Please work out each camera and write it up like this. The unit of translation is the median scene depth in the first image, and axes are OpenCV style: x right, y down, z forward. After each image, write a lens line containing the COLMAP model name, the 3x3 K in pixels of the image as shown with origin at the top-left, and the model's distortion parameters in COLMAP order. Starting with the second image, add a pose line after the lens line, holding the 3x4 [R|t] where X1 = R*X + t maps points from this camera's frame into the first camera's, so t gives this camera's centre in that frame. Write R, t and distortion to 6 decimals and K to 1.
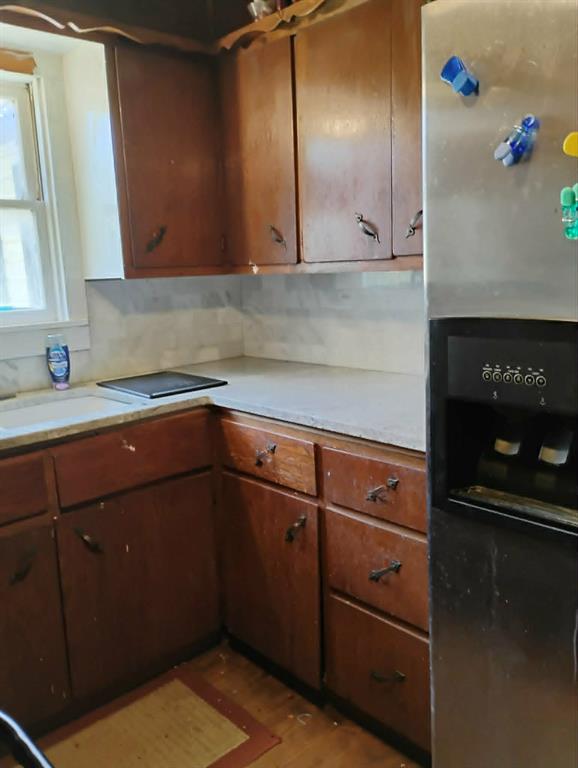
lens RADIAL K [[647.8, 0, 289.0], [0, 647.8, 384.0], [0, 0, 1]] dist [0.058341, -0.058603]
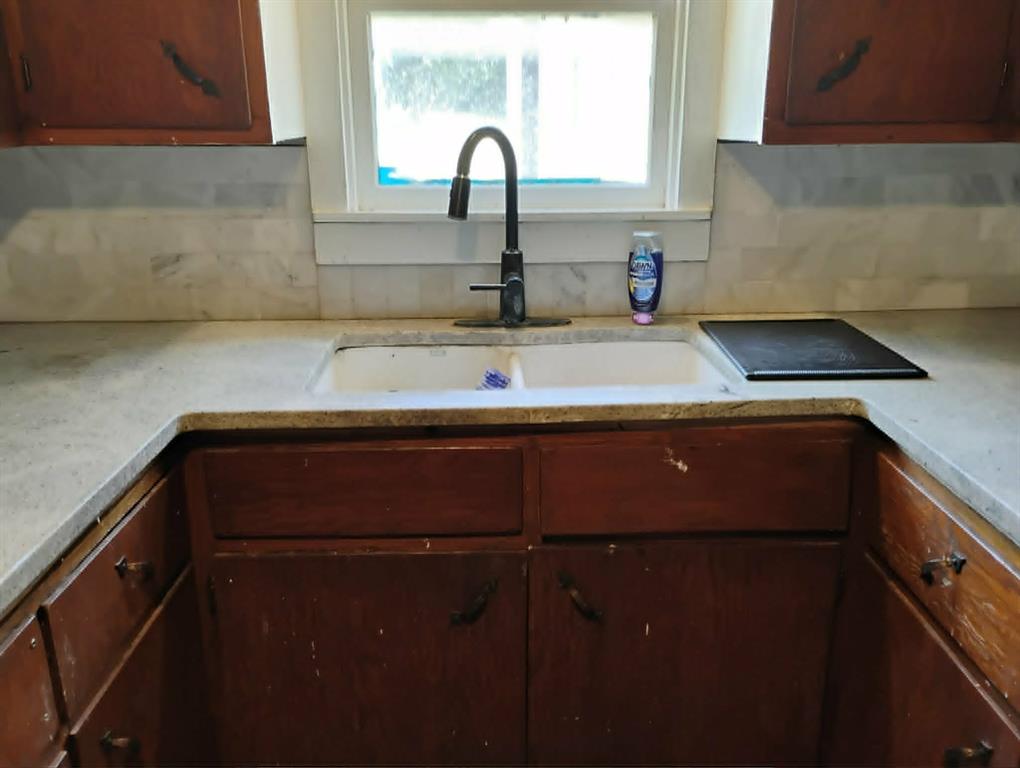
lens RADIAL K [[860.3, 0, 510.0], [0, 860.3, 384.0], [0, 0, 1]] dist [0.058341, -0.058603]
pose [[0.759847, 0.228449, -0.608641, 0.071746], [-0.143131, 0.972038, 0.186158, -0.079972], [0.634150, -0.054336, 0.771299, 0.343618]]
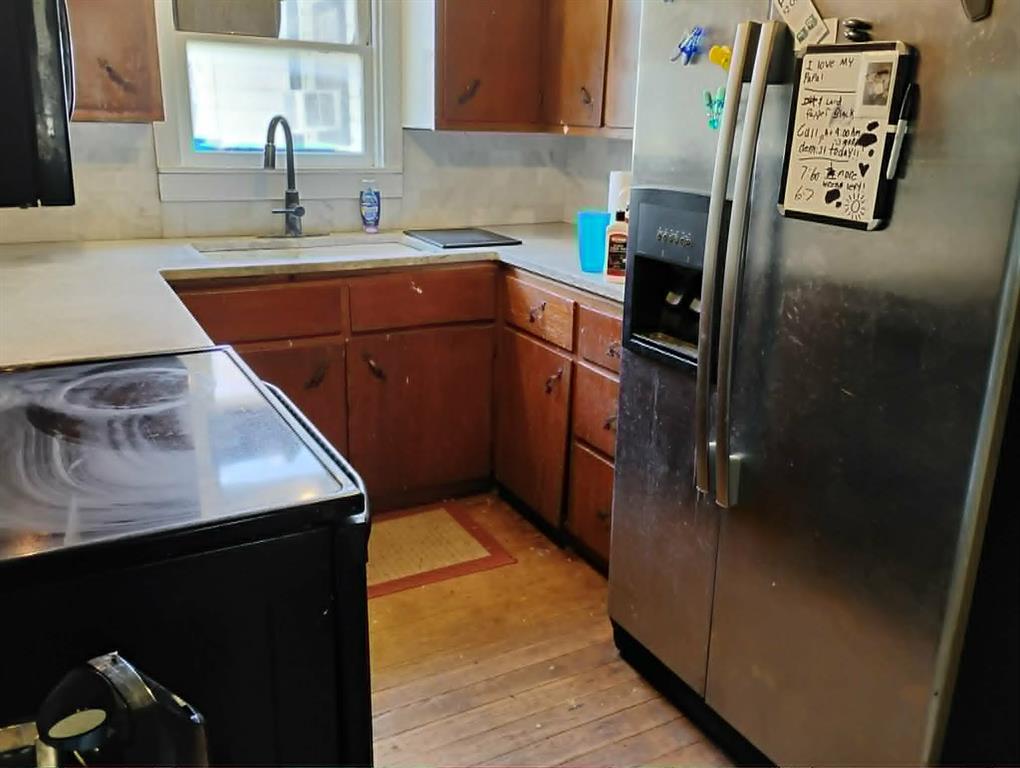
lens RADIAL K [[869.2, 0, 510.0], [0, 869.2, 384.0], [0, 0, 1]] dist [0.041328, -0.004840]
pose [[0.967357, 0.137802, -0.212674, 0.231882], [-0.110847, 0.984777, 0.133893, 0.039808], [0.227887, -0.105948, 0.967906, -0.385230]]
